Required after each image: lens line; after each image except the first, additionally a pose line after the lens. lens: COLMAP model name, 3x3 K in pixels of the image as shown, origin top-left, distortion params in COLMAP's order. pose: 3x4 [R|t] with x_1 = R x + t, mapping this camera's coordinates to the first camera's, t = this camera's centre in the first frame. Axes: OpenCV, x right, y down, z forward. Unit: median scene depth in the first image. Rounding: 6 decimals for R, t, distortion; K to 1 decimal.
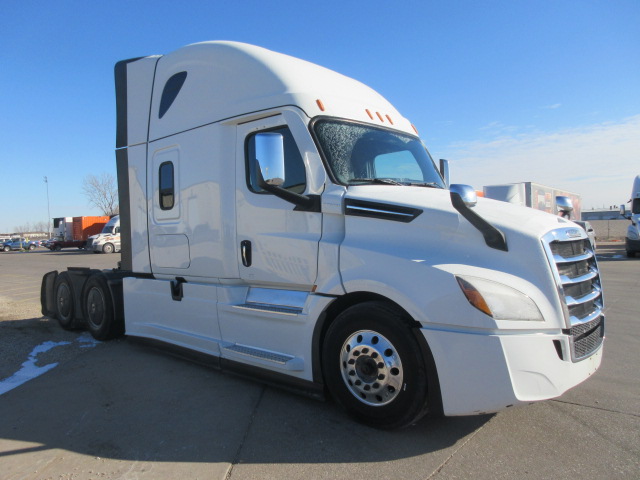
lens RADIAL K [[485.5, 0, 320.0], [0, 485.5, 240.0], [0, 0, 1]] dist [-0.004641, 0.000926]
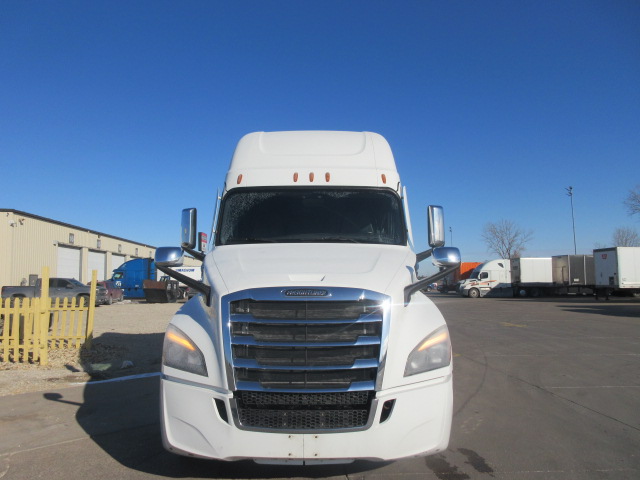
lens RADIAL K [[485.5, 0, 320.0], [0, 485.5, 240.0], [0, 0, 1]] dist [-0.004641, 0.000926]
pose [[0.676314, -0.036140, -0.735726, 0.116841], [-0.032148, 0.996396, -0.078497, -0.004061], [0.735911, 0.076741, 0.672715, 0.038942]]
